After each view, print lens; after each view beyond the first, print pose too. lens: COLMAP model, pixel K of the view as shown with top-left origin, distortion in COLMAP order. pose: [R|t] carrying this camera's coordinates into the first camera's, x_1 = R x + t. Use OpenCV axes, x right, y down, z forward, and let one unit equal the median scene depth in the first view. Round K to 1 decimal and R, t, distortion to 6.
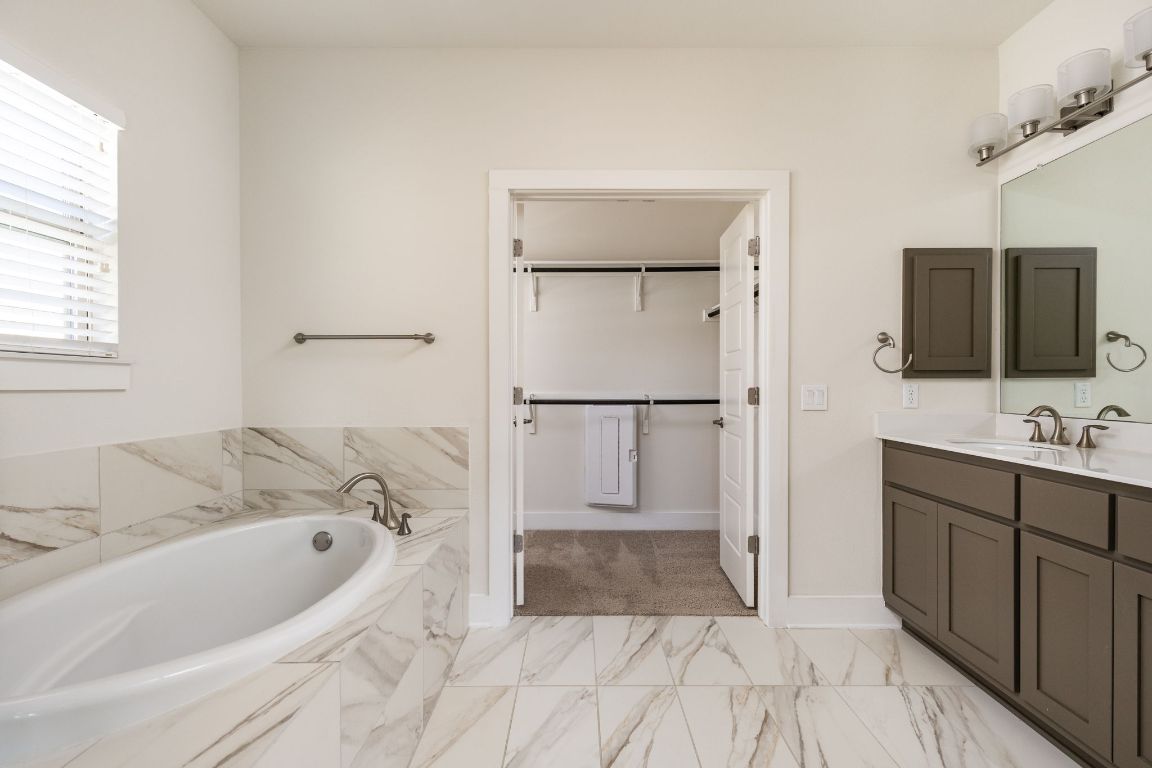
lens RADIAL K [[519.0, 0, 576.0], [0, 519.0, 384.0], [0, 0, 1]] dist [0.002246, 0.000186]
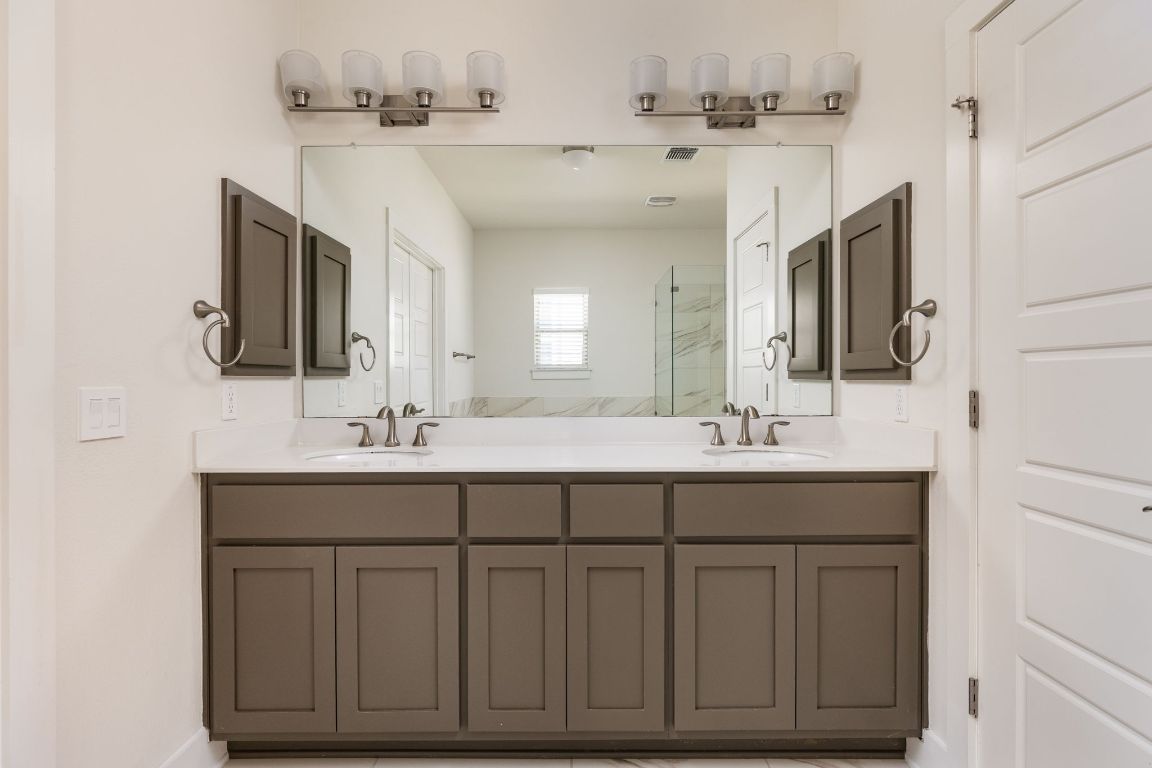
lens RADIAL K [[519.0, 0, 576.0], [0, 519.0, 384.0], [0, 0, 1]] dist [0.002246, 0.000186]
pose [[0.016670, -0.008160, 0.999828, -0.022202], [0.005860, 0.999950, 0.008063, -0.003351], [-0.999844, 0.005725, 0.016717, 0.590605]]
